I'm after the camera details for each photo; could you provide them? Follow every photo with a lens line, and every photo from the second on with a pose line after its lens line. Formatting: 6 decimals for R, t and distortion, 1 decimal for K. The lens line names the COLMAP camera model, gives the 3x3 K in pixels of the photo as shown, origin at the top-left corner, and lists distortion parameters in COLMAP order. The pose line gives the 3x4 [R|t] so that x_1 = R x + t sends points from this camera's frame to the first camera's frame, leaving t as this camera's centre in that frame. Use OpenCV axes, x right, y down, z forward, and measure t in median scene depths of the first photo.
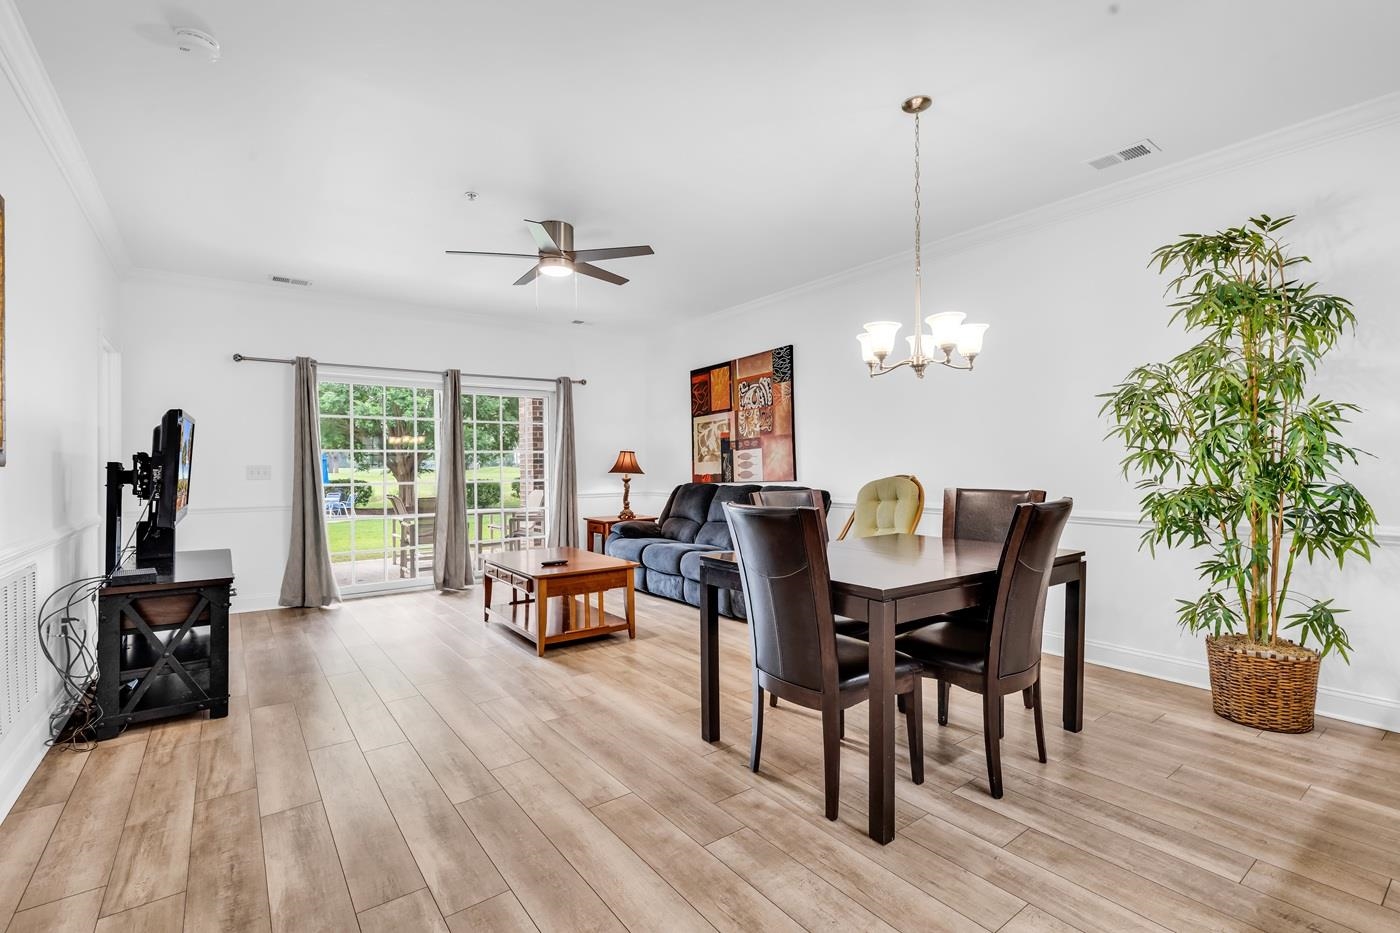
lens RADIAL K [[629.6, 0, 693.9], [0, 629.6, 465.4], [0, 0, 1]] dist [0.001750, -0.000574]
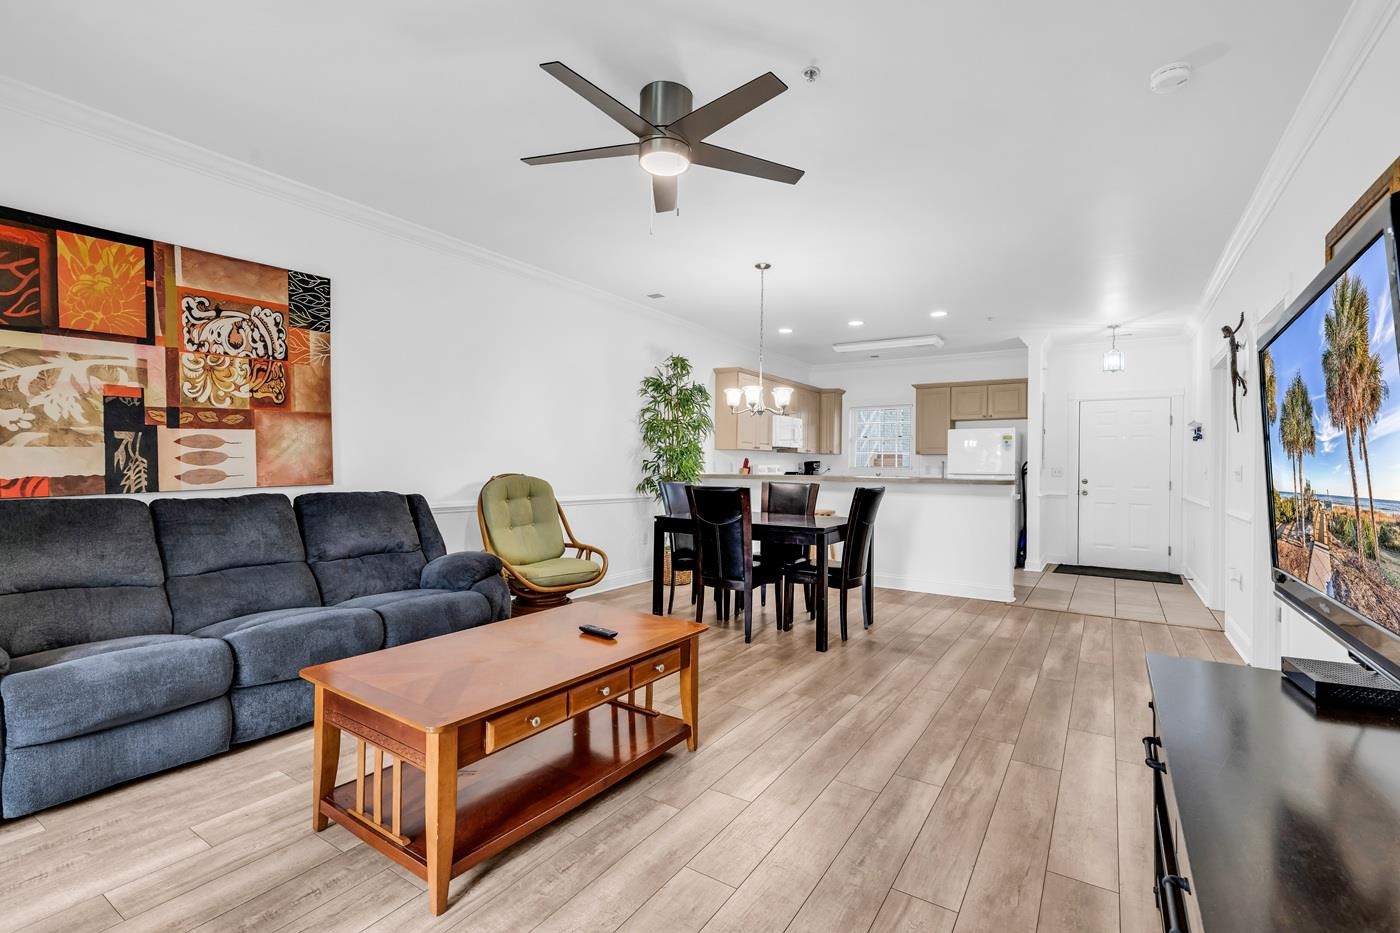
lens RADIAL K [[631.5, 0, 718.3], [0, 631.5, 463.8], [0, 0, 1]] dist [0.001788, -0.000224]
pose [[-0.371192, 0.007578, 0.928525, -0.636139], [-0.009219, 0.999887, -0.011846, 0.007486], [-0.928510, -0.012957, -0.371081, 0.895744]]
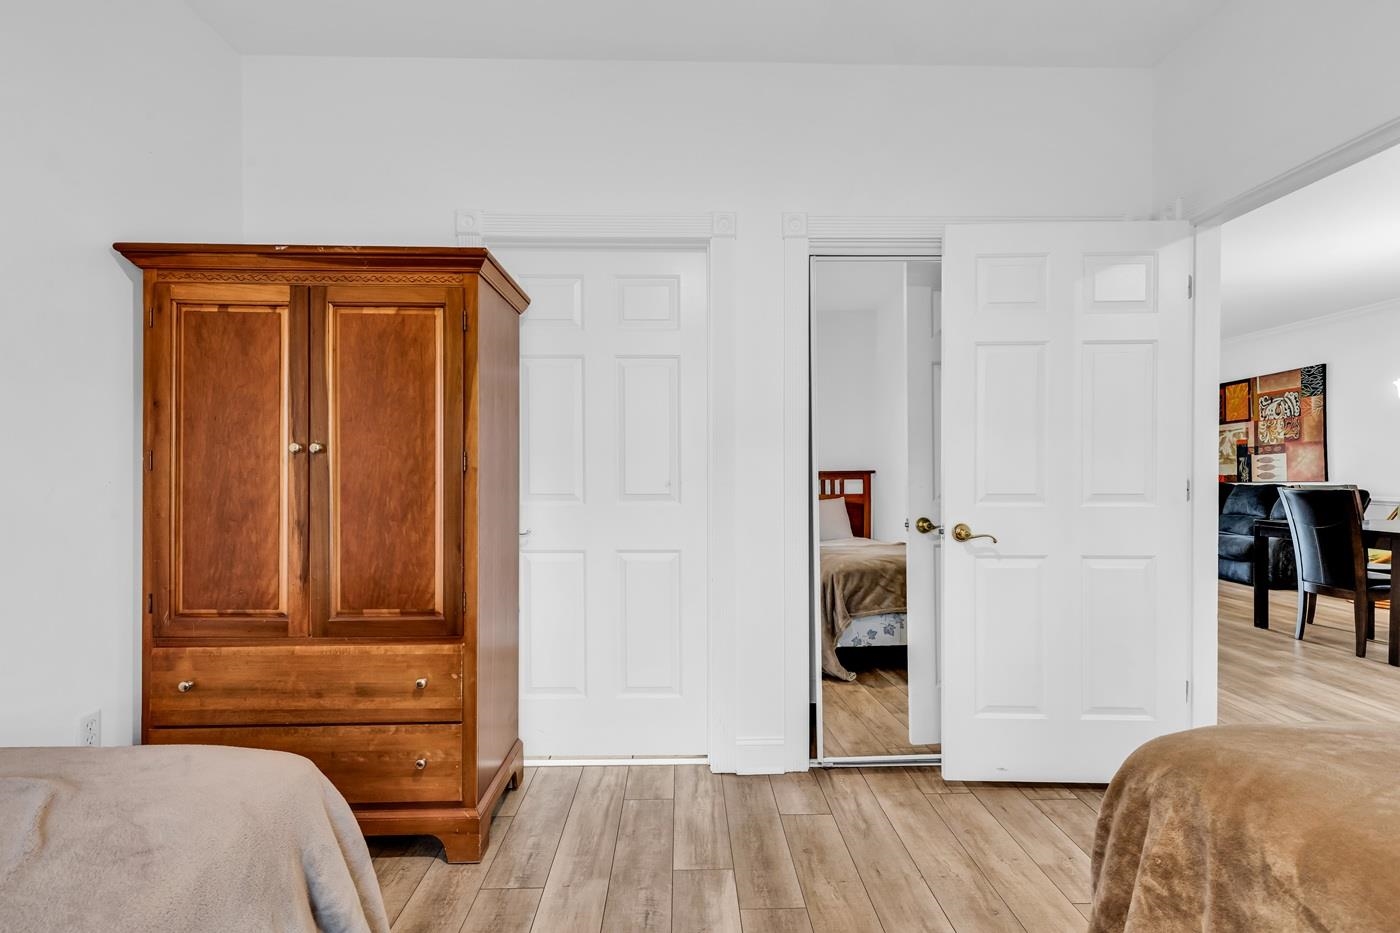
lens RADIAL K [[631.7, 0, 698.7], [0, 631.7, 471.1], [0, 0, 1]] dist [0.010314, 0.000009]
pose [[0.822653, 0.013186, -0.568390, -0.126487], [-0.010219, 0.999912, 0.008407, 0.007938], [0.568452, -0.001108, 0.822716, -0.640454]]
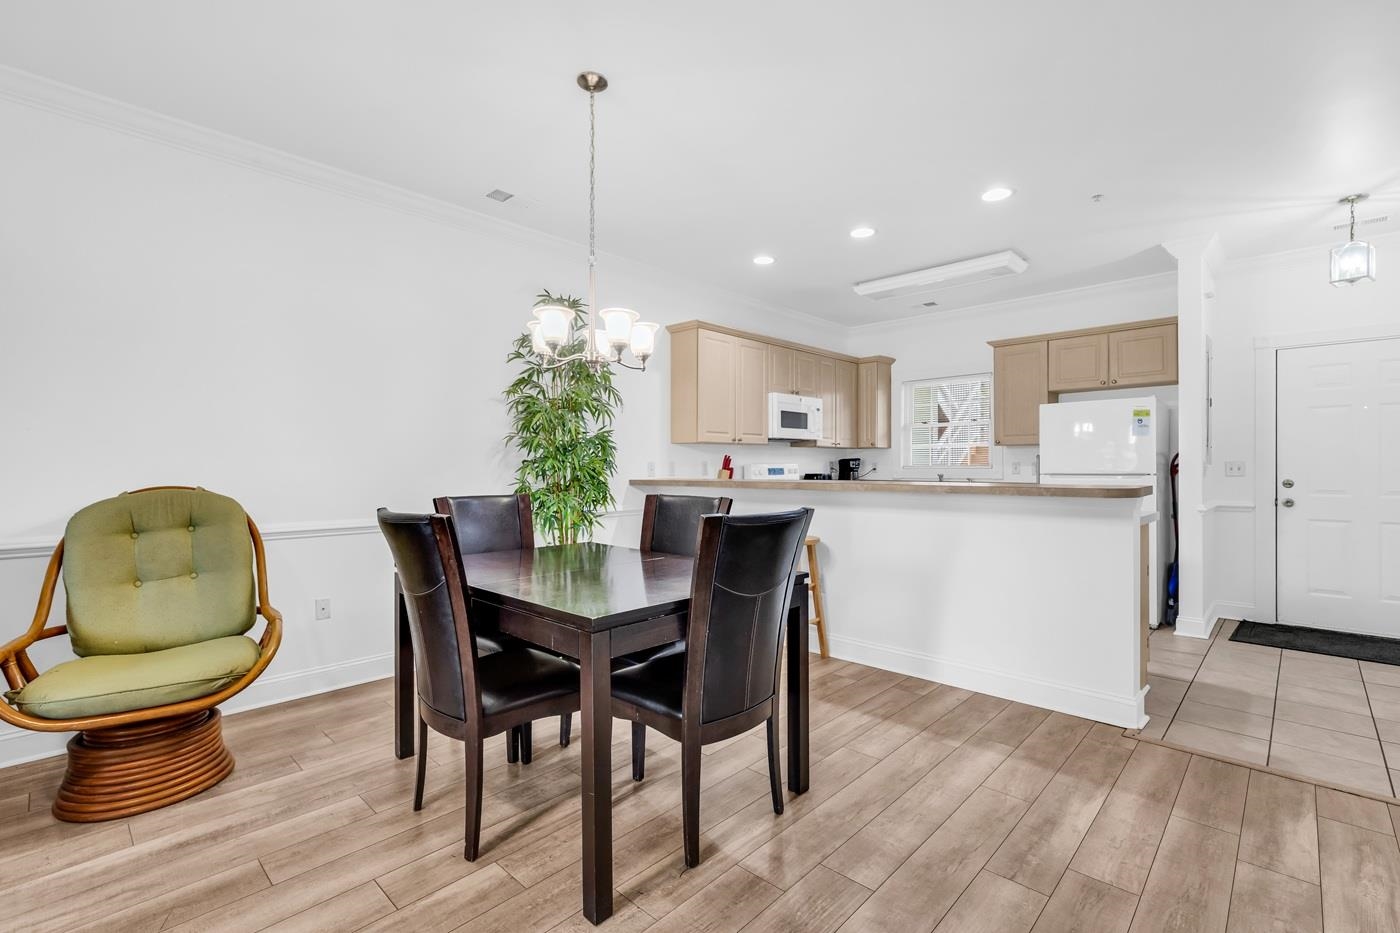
lens RADIAL K [[627.7, 0, 720.8], [0, 627.7, 467.0], [0, 0, 1]] dist [-0.000475, 0.000019]
pose [[-0.188685, 0.009120, 0.981995, -0.297570], [0.003890, 0.999956, -0.008540, 0.003821], [-0.982030, 0.002208, -0.188712, 0.499058]]
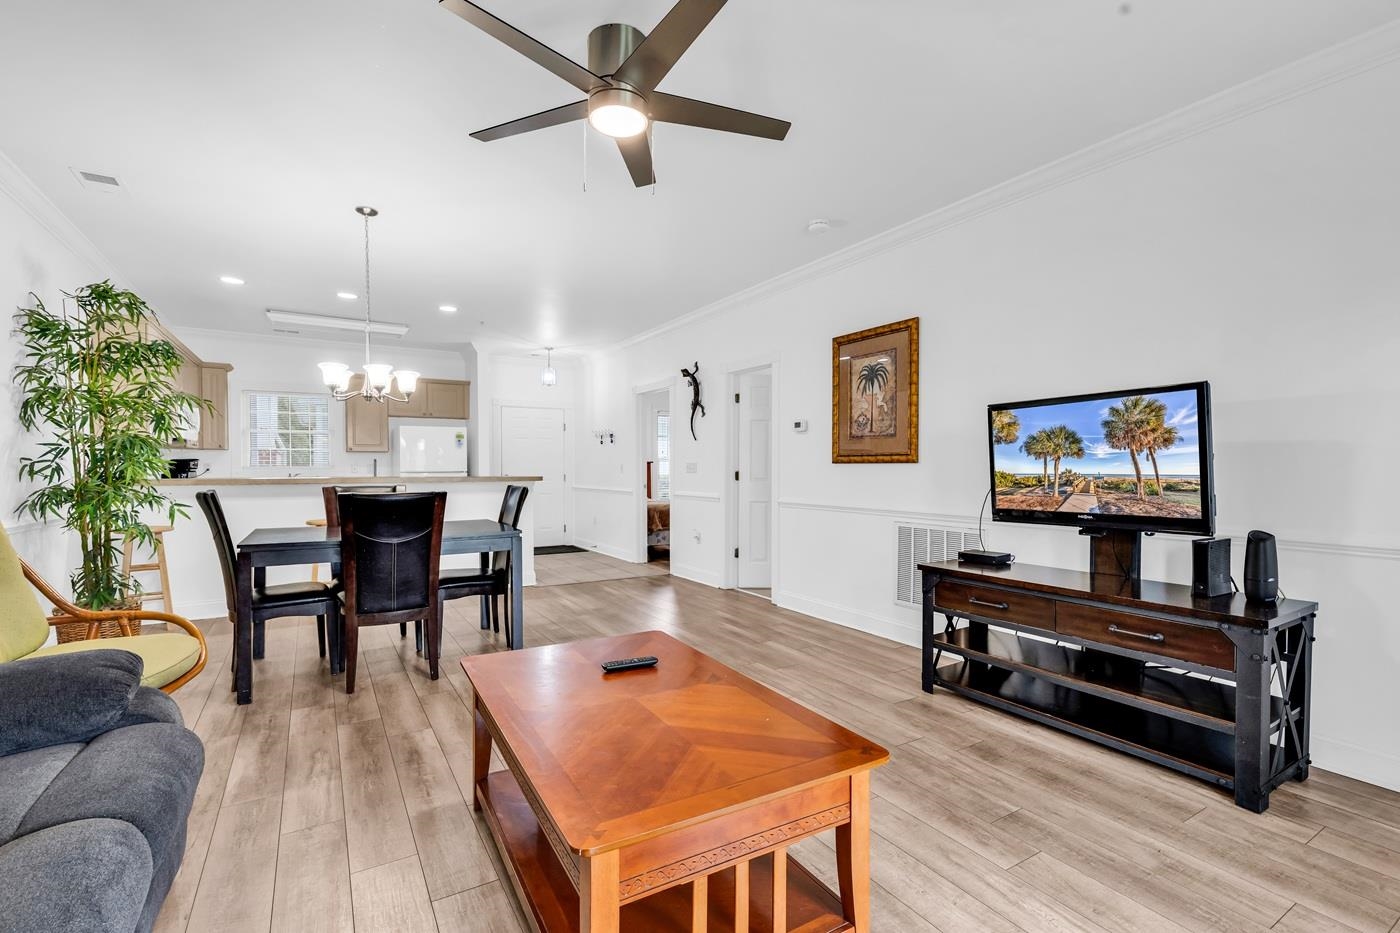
lens RADIAL K [[621.4, 0, 704.6], [0, 621.4, 476.4], [0, 0, 1]] dist [0.009782, -0.000329]
pose [[-0.997052, 0.008776, 0.076232, -0.252199], [0.009858, 0.999856, 0.013825, 0.005056], [-0.076099, 0.014536, -0.996994, 1.180233]]
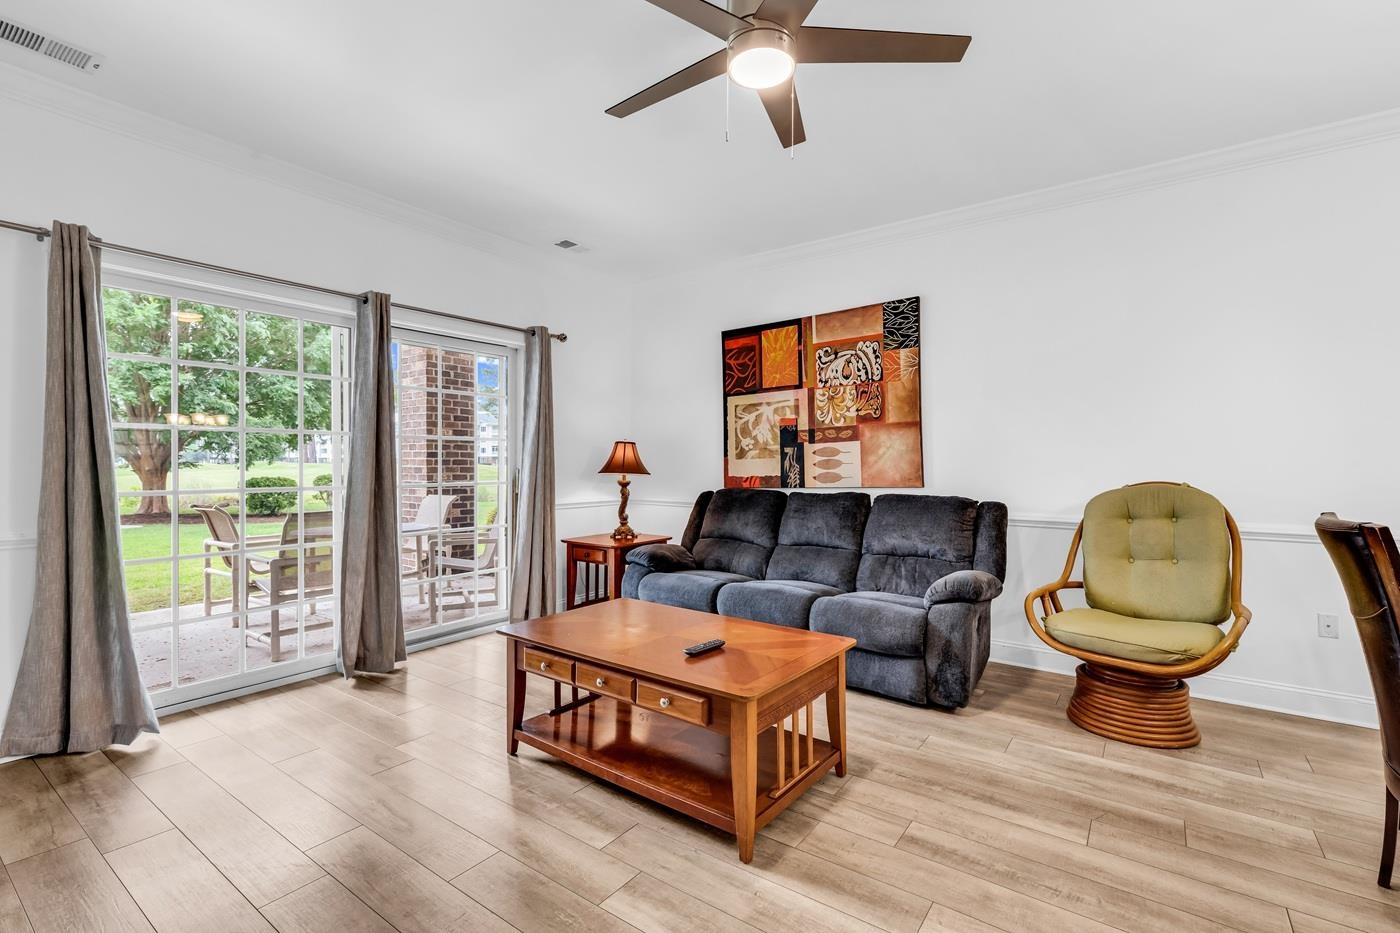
lens RADIAL K [[629.6, 0, 693.9], [0, 629.6, 465.4], [0, 0, 1]] dist [0.001750, -0.000574]
pose [[0.955301, 0.011739, 0.295402, -0.308763], [-0.012083, 0.999927, -0.000662, 0.003638], [-0.295388, -0.002937, 0.955373, 0.406527]]
